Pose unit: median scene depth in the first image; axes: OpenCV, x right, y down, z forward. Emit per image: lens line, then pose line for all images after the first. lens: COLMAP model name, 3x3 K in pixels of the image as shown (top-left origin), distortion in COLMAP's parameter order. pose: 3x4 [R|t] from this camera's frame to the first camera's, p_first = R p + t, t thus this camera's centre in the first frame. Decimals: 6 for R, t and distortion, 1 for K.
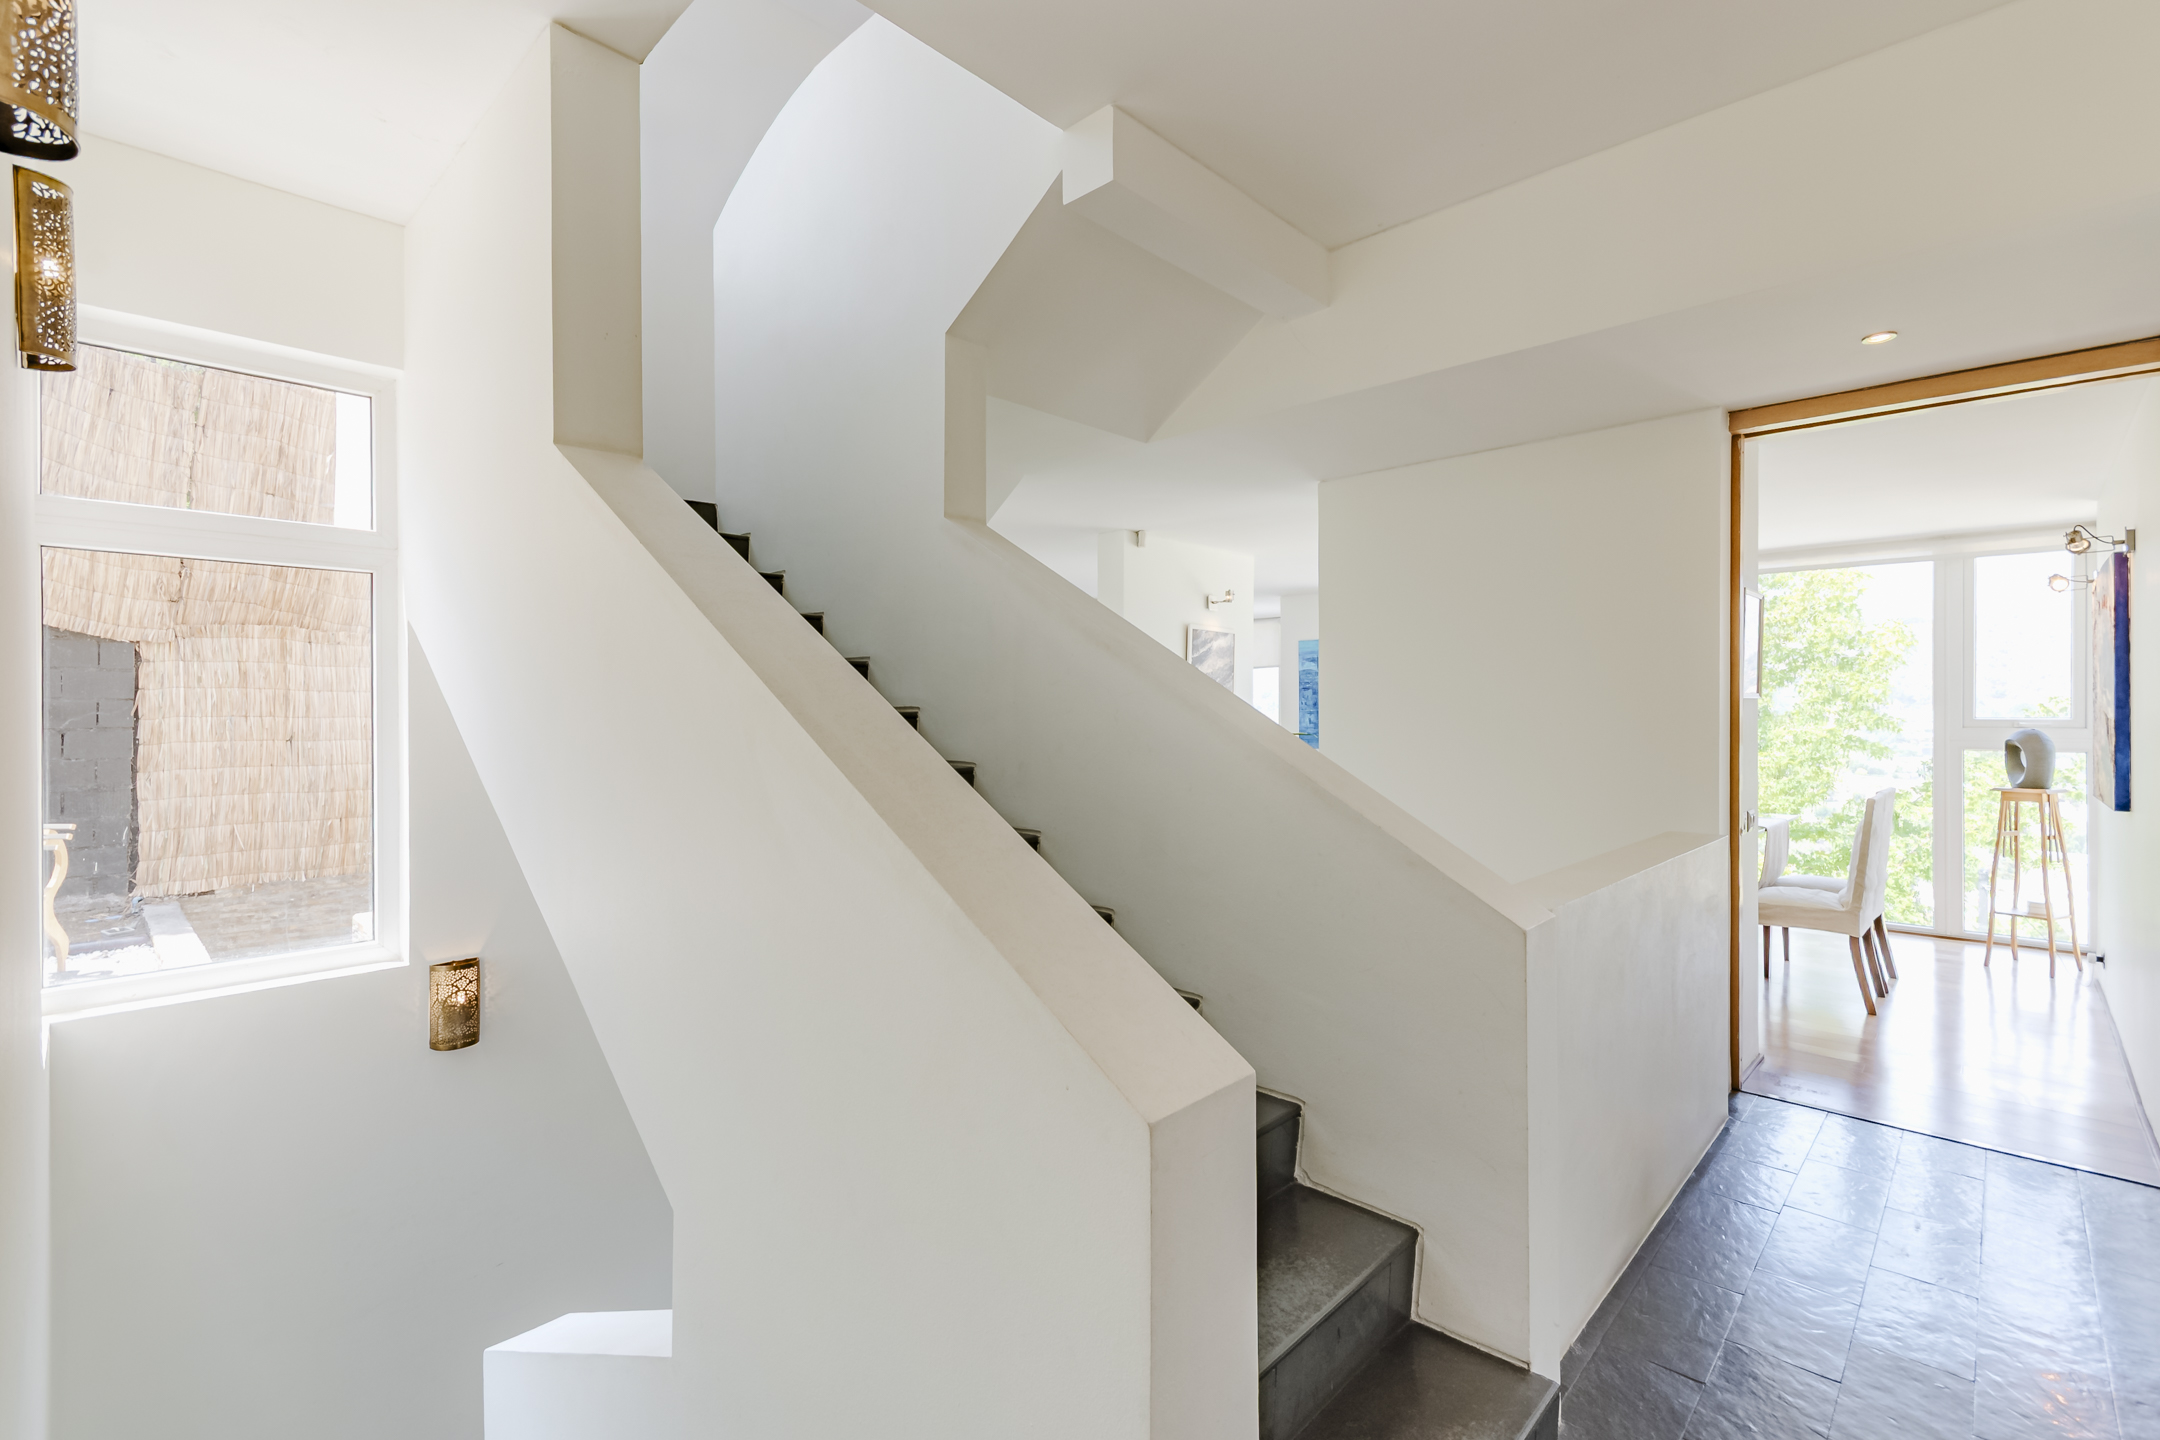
lens RADIAL K [[972.6, 0, 1085.5], [0, 972.6, 708.9], [0, 0, 1]] dist [0.013363, -0.001980]
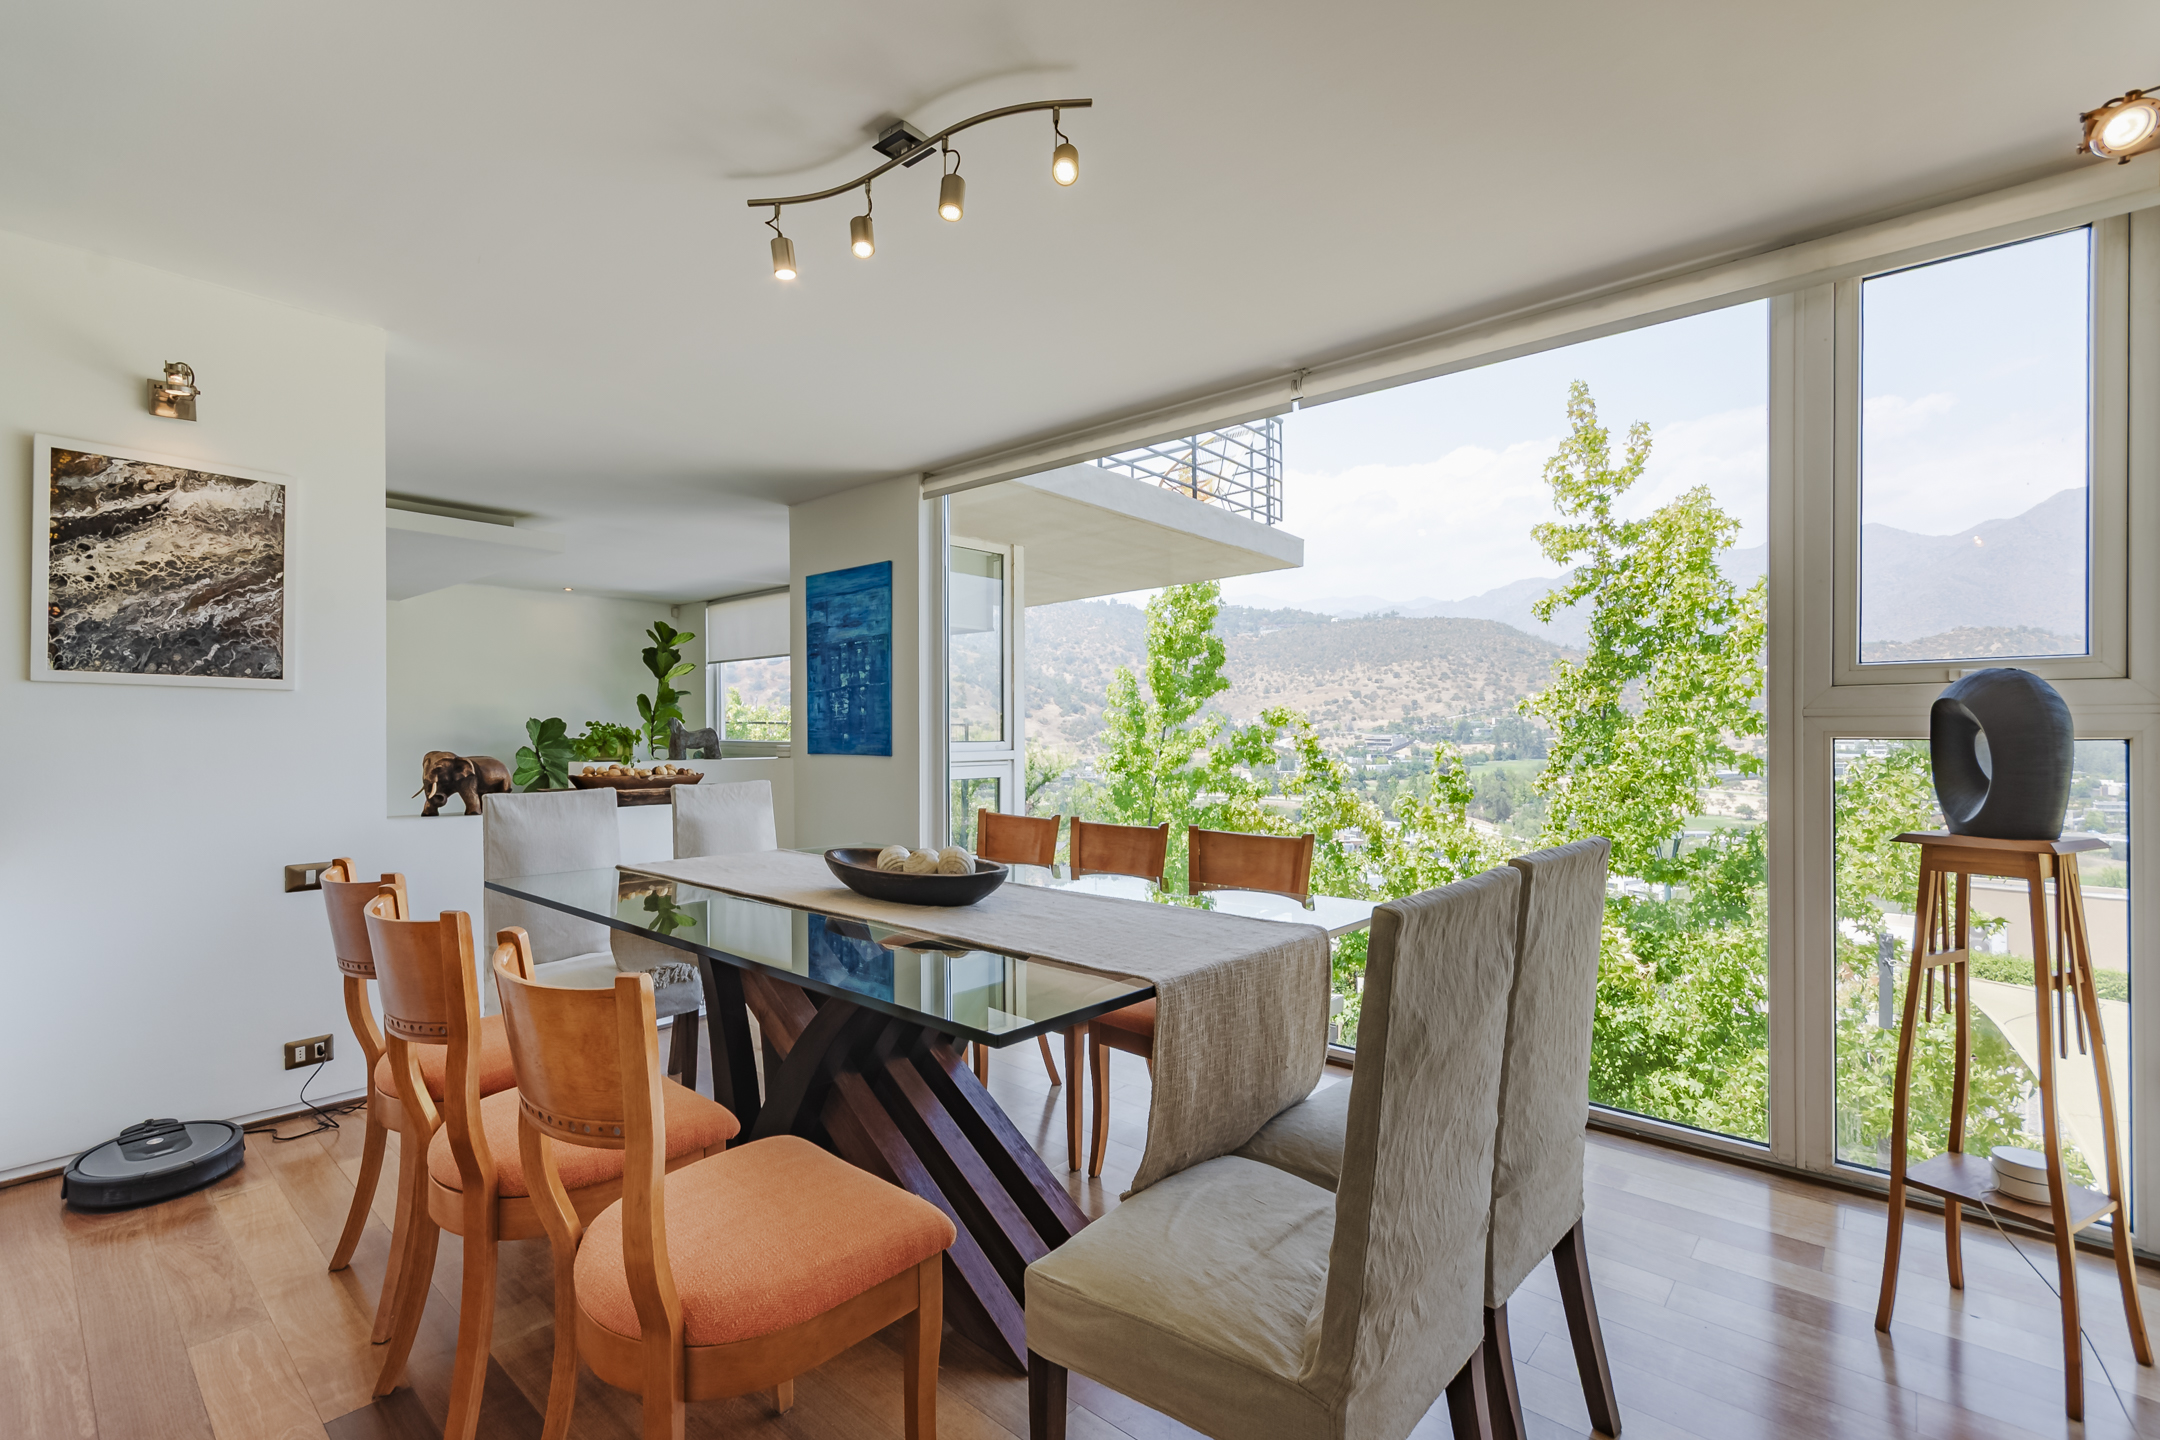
lens RADIAL K [[972.6, 0, 1060.8], [0, 972.6, 728.4], [0, 0, 1]] dist [0.013363, -0.001980]
pose [[0.999497, 0.002356, 0.031636, 0.525121], [-0.002250, 0.999992, -0.003382, 0.038111], [-0.031644, 0.003309, 0.999494, 0.564157]]
